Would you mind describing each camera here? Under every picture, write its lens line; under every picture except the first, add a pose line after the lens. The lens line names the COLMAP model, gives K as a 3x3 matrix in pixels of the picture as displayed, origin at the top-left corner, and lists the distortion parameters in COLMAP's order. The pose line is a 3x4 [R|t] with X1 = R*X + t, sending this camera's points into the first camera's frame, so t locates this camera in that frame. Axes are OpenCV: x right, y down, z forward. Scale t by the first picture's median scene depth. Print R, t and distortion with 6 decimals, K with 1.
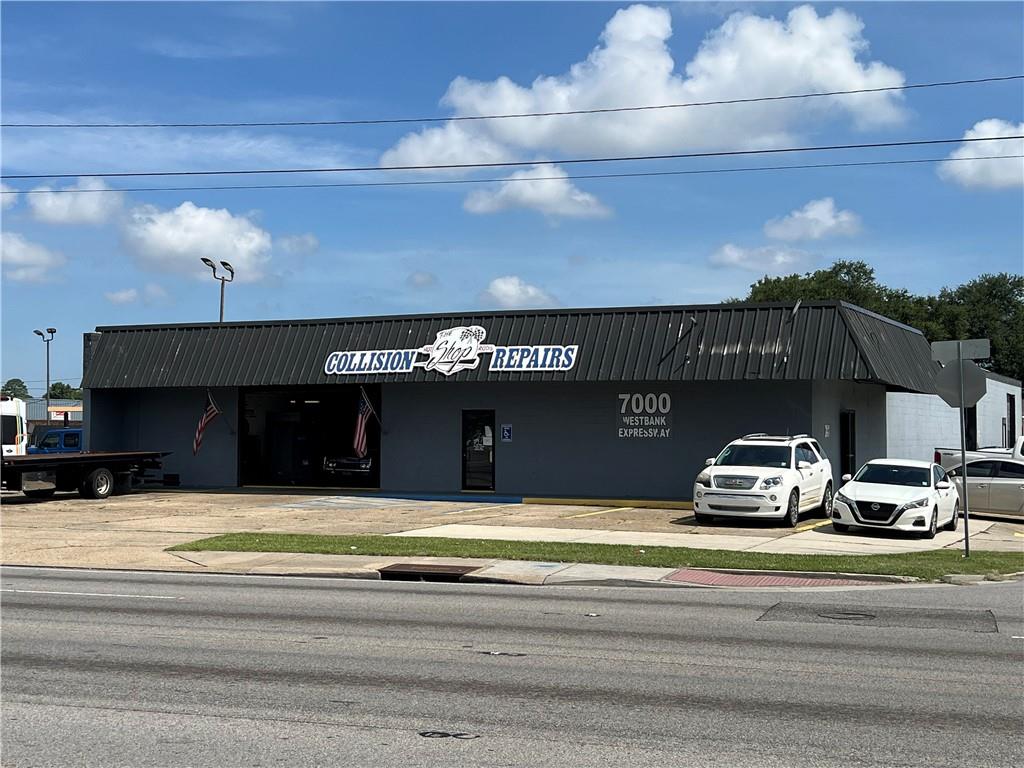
lens RADIAL K [[1360.5, 0, 508.2], [0, 1360.5, 381.5], [0, 0, 1]] dist [0.033705, 0.000000]
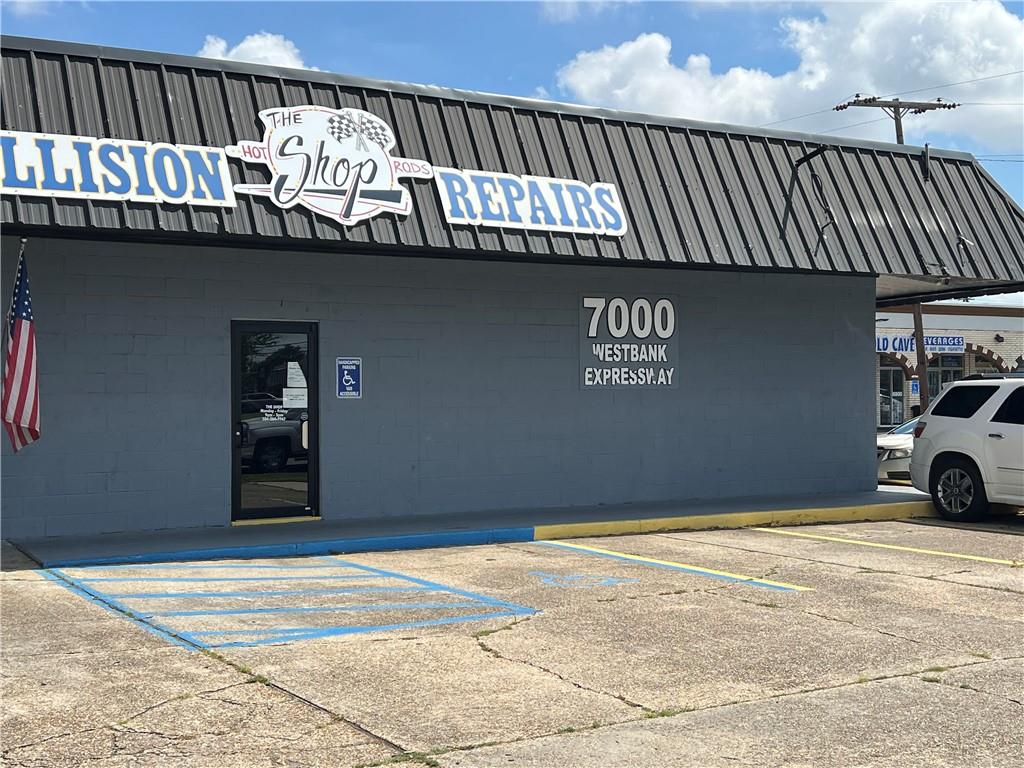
lens RADIAL K [[1360.5, 0, 486.4], [0, 1360.5, 393.3], [0, 0, 1]] dist [0.033705, 0.000000]
pose [[0.550361, -0.006544, 0.834901, -0.343881], [-0.022462, 0.999491, 0.022640, 0.033236], [-0.834625, -0.031214, 0.549934, 0.757455]]
